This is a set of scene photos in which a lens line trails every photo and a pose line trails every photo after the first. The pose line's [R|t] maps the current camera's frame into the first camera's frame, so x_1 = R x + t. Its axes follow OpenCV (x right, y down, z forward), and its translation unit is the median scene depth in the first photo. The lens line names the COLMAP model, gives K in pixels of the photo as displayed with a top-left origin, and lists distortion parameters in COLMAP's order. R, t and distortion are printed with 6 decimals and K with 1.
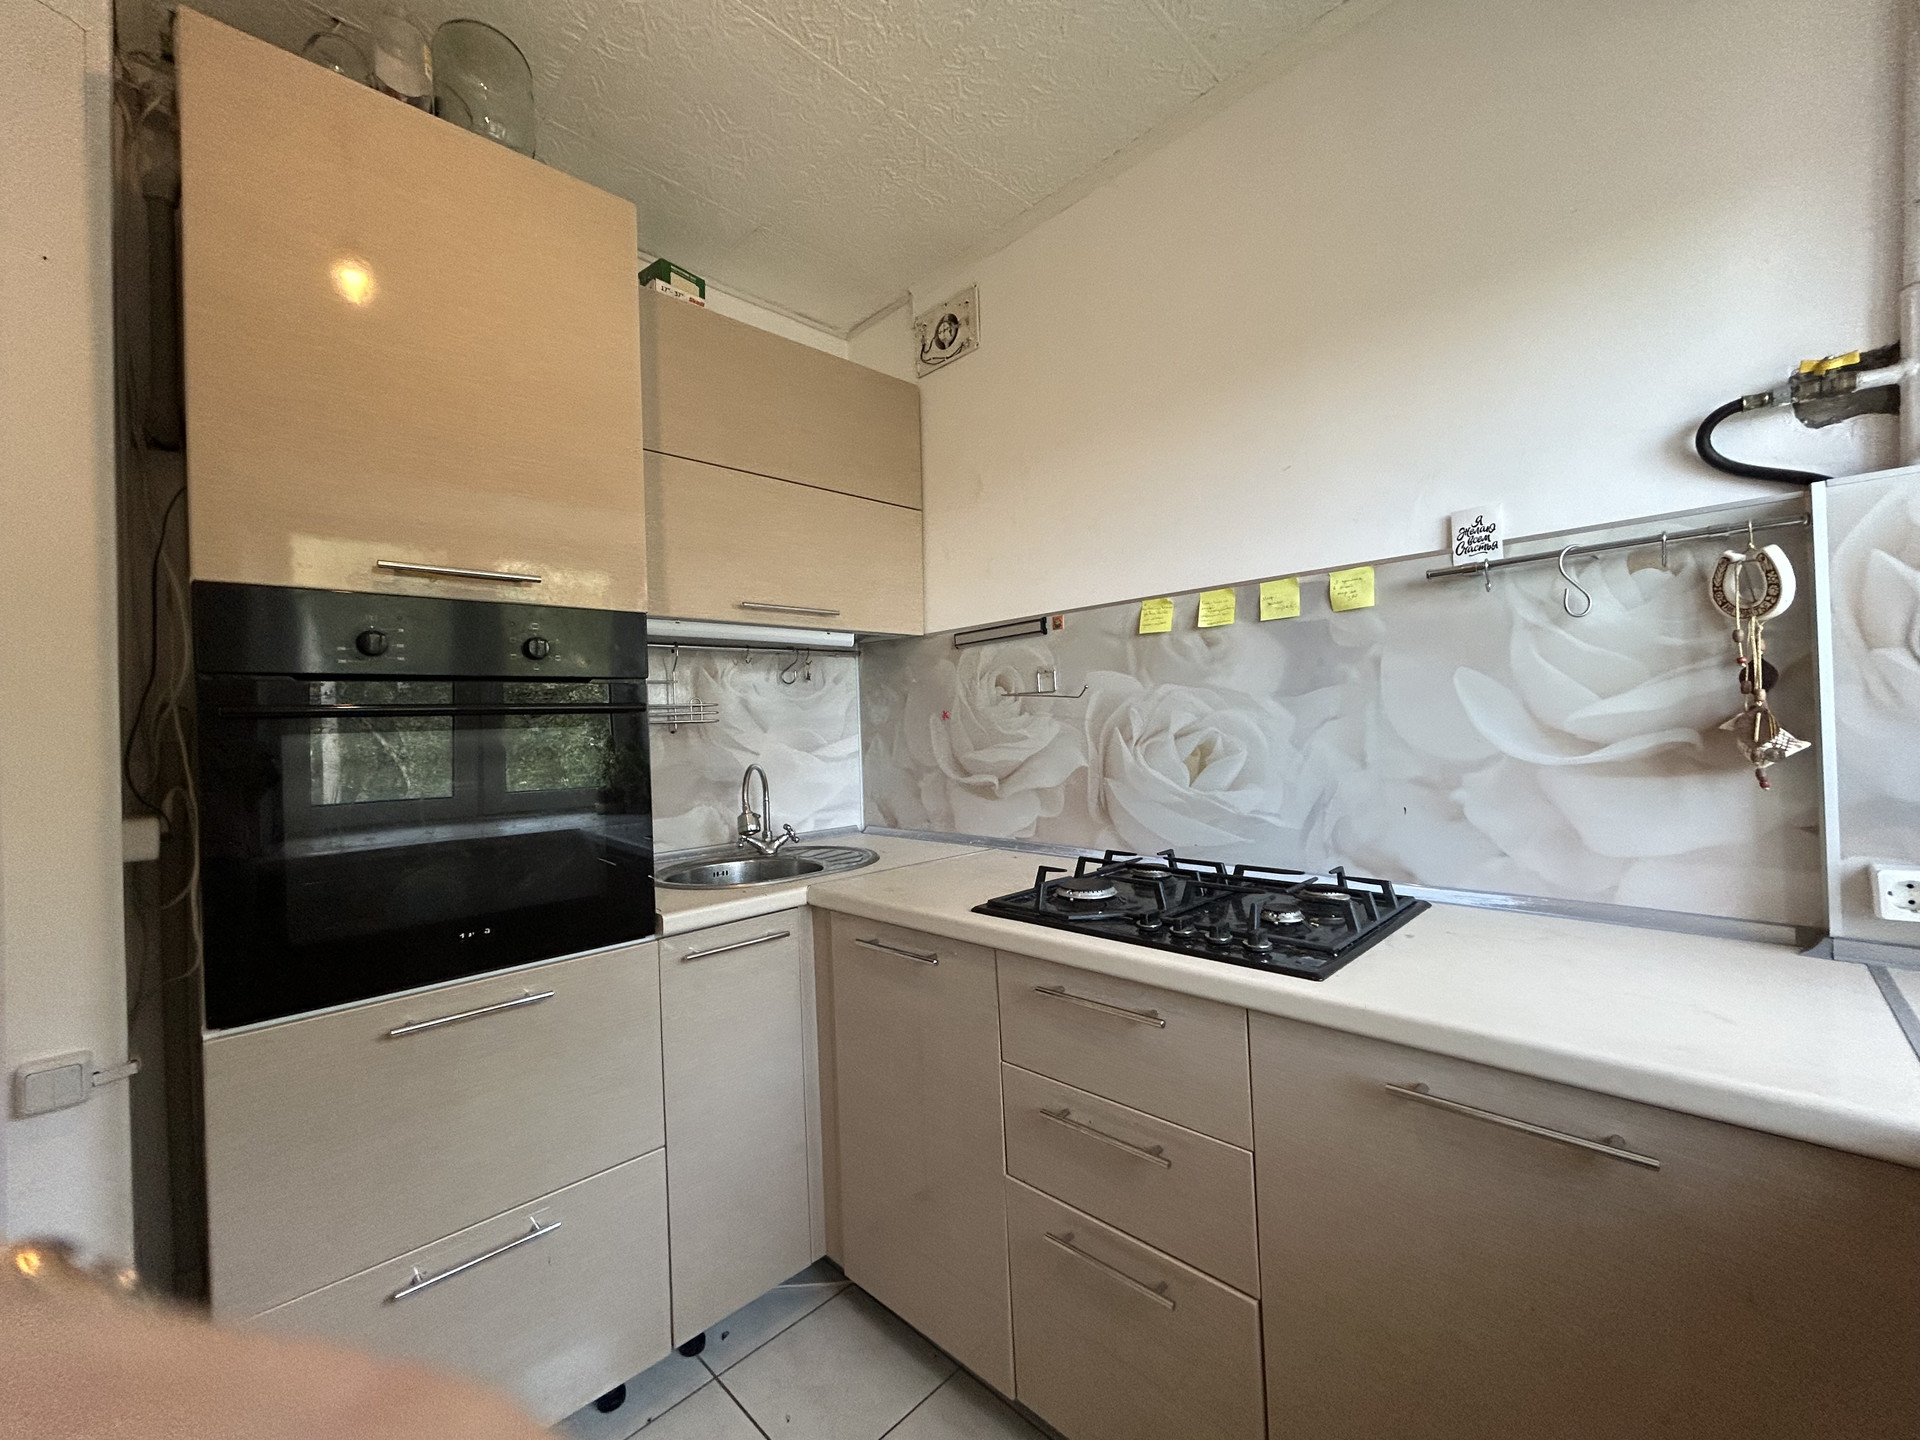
lens RADIAL K [[776.5, 0, 964.8], [0, 776.5, 714.6], [0, 0, 1]] dist [-0.001203, -0.000288]
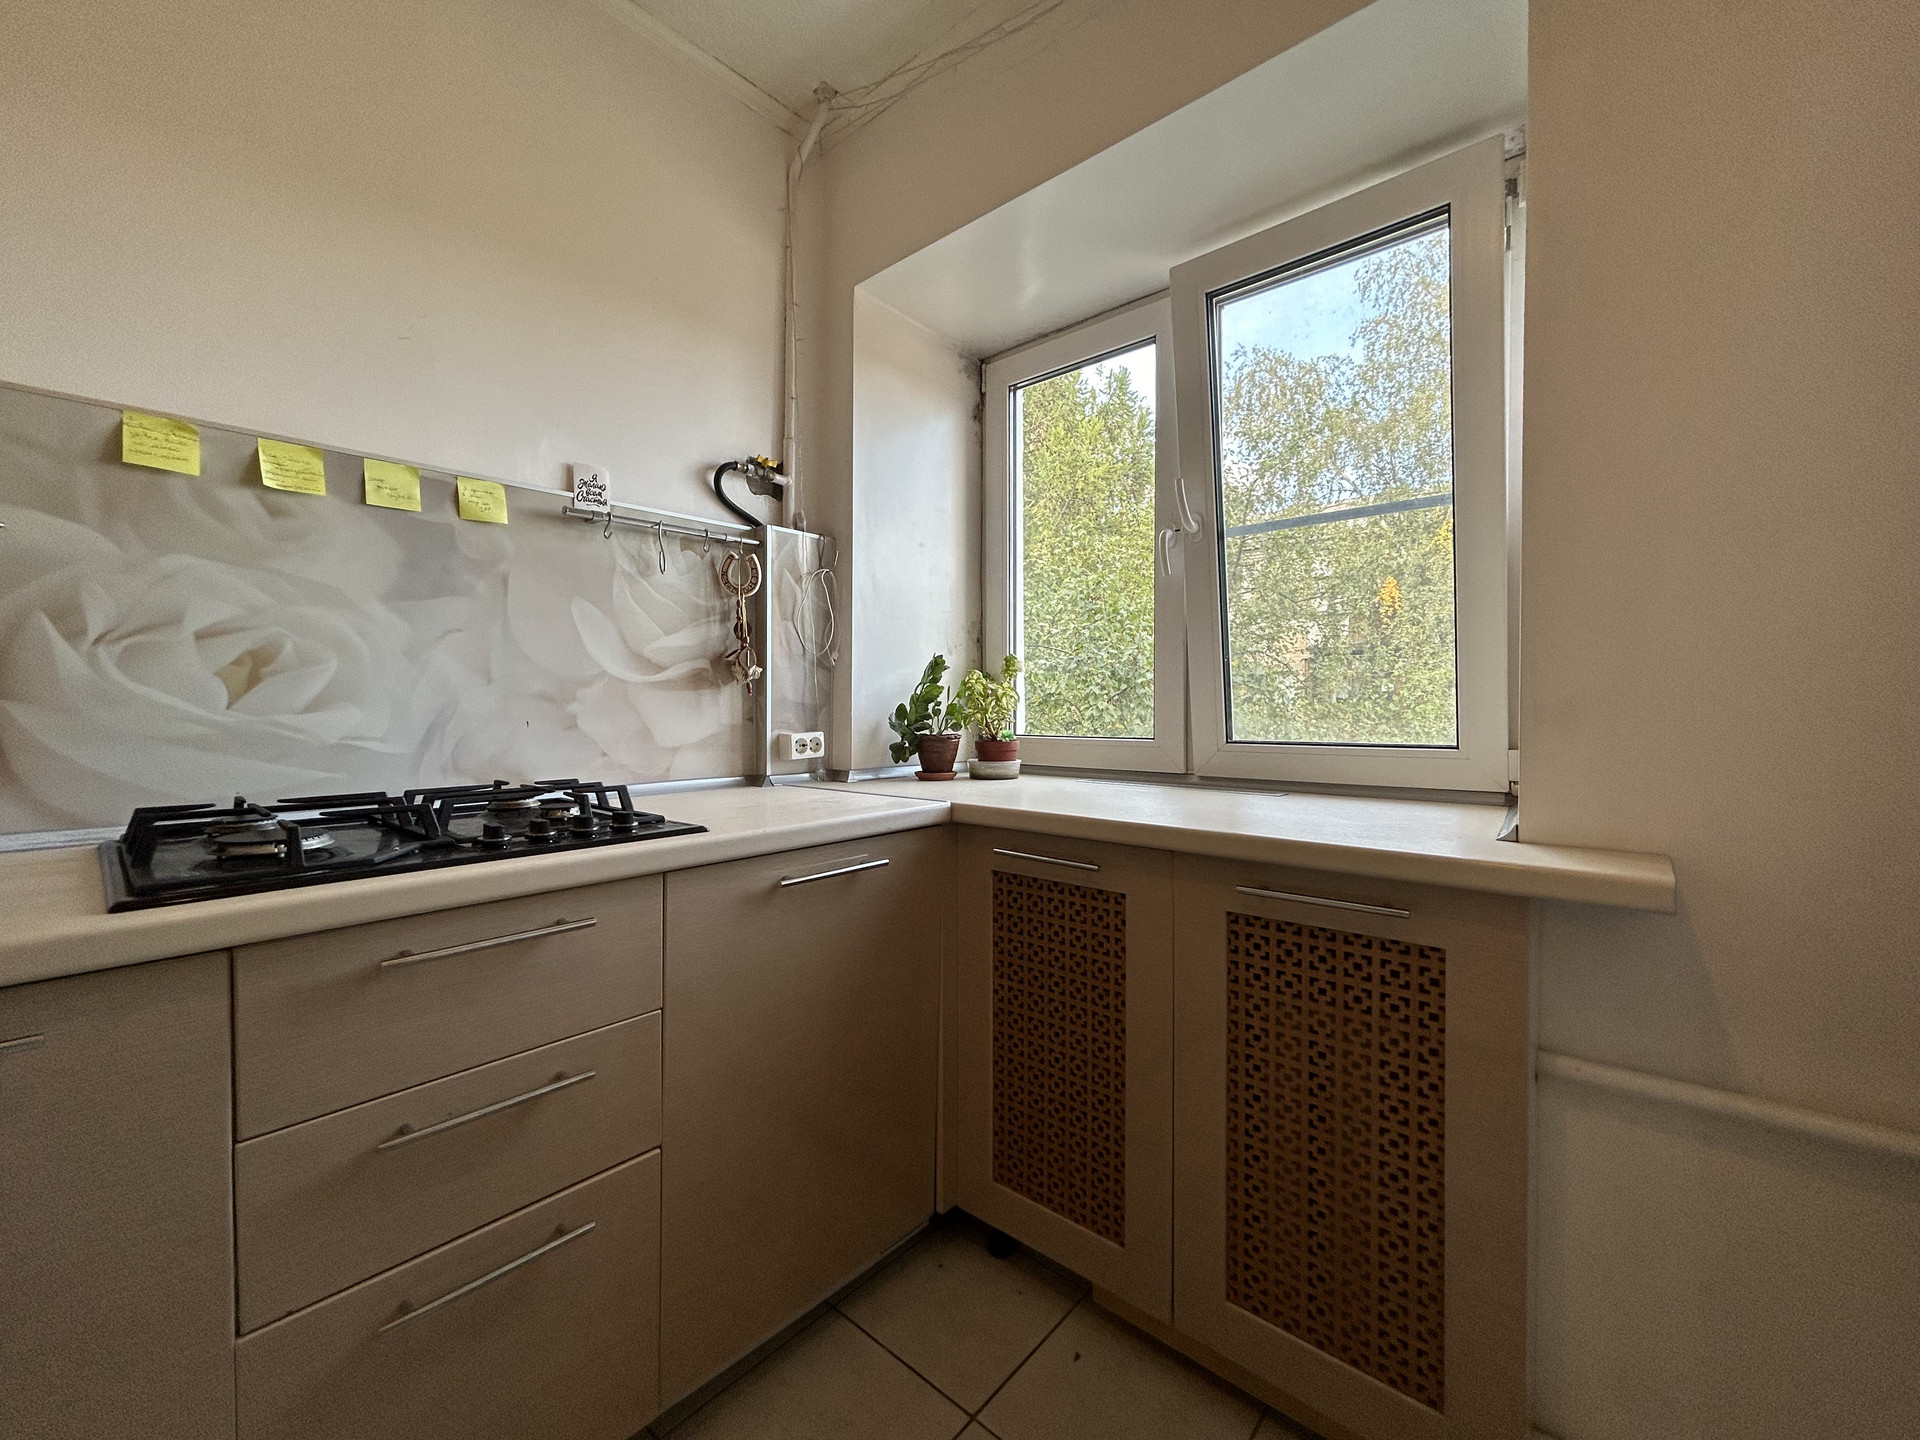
lens RADIAL K [[776.5, 0, 964.7], [0, 776.5, 717.0], [0, 0, 1]] dist [-0.001203, -0.000288]
pose [[-0.061925, 0.012955, 0.997997, -0.504967], [-0.012570, 0.999826, -0.013759, 0.115113], [-0.998002, -0.013397, -0.061751, 0.444235]]
